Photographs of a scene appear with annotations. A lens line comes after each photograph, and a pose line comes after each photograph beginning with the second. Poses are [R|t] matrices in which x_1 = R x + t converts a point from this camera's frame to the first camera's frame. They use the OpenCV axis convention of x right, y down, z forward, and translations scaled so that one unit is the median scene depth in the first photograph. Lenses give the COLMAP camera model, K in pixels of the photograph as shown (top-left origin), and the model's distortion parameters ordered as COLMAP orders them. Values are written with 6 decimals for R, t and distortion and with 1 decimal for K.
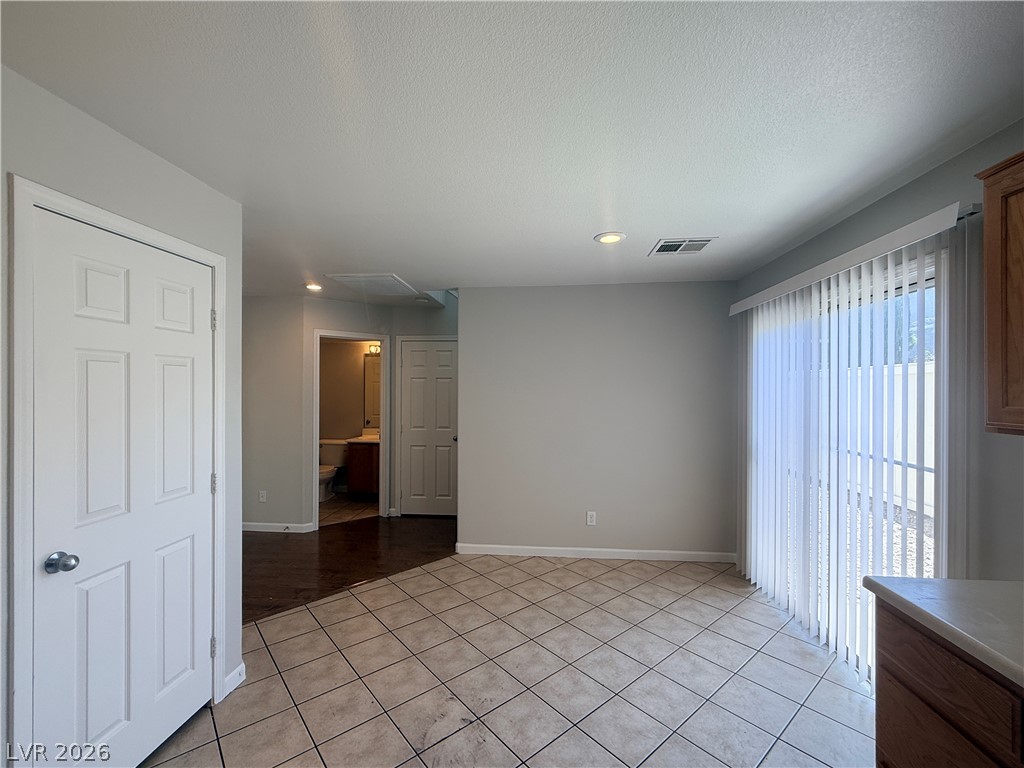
lens RADIAL K [[438.3, 0, 511.1], [0, 438.3, 386.9], [0, 0, 1]] dist [-0.003097, 0.000565]
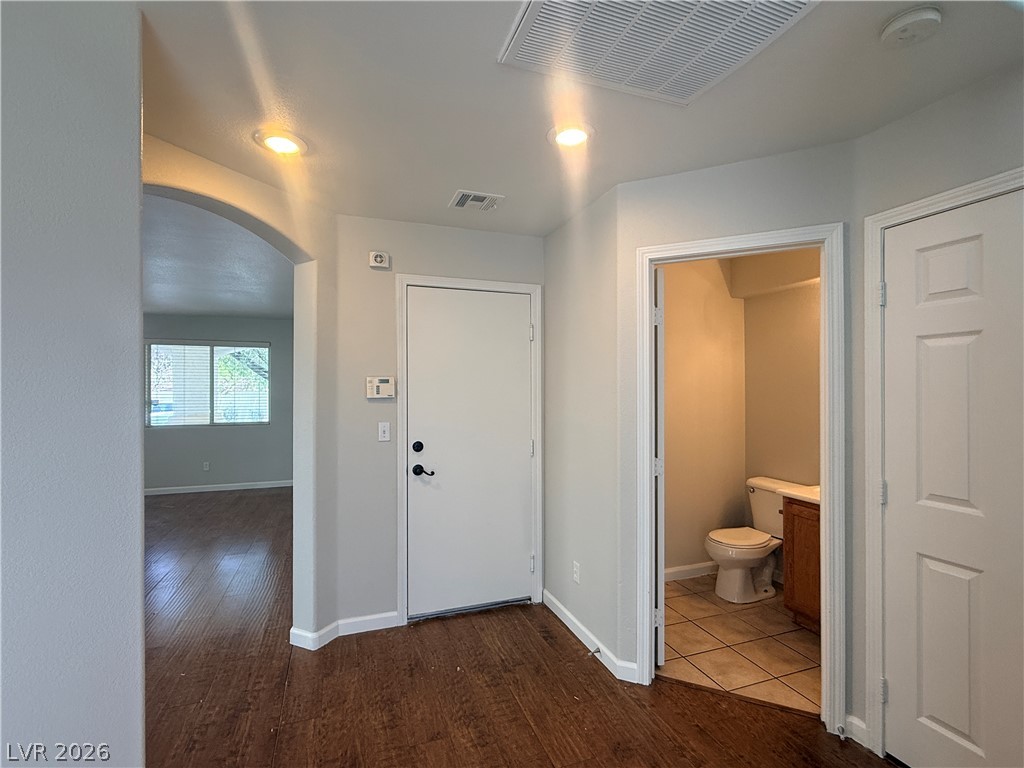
lens RADIAL K [[475.6, 0, 513.9], [0, 475.6, 388.2], [0, 0, 1]] dist [-0.004605, -0.000366]
pose [[0.424886, -0.005552, -0.905230, -0.074565], [0.007450, 0.999969, -0.002637, 0.024530], [0.905216, -0.005623, 0.424914, 0.987158]]
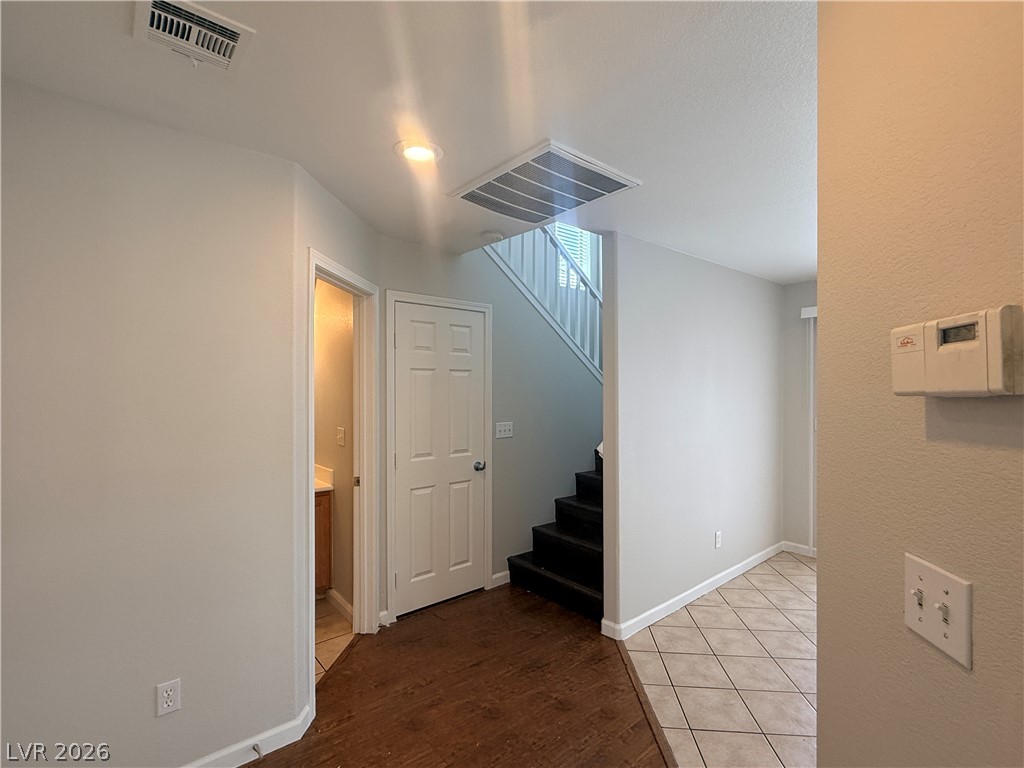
lens RADIAL K [[475.6, 0, 513.9], [0, 475.6, 388.2], [0, 0, 1]] dist [-0.004605, -0.000366]
pose [[0.705001, -0.003225, 0.709199, -0.941729], [-0.003621, 0.999960, 0.008147, -0.001466], [-0.709197, -0.008311, 0.704961, 0.792915]]
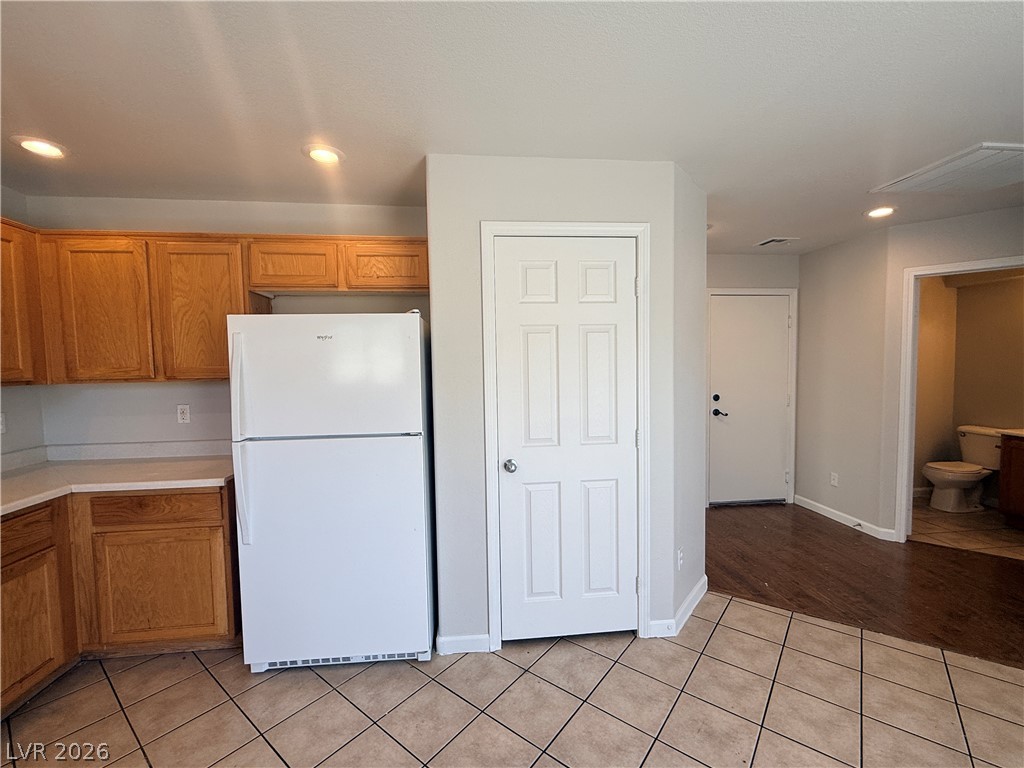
lens RADIAL K [[438.3, 0, 511.1], [0, 438.3, 386.9], [0, 0, 1]] dist [-0.003097, 0.000565]
pose [[0.193546, 0.047147, -0.979958, 0.210630], [0.018894, 0.998480, 0.051770, 0.019445], [0.980909, -0.028535, 0.192361, 0.320942]]
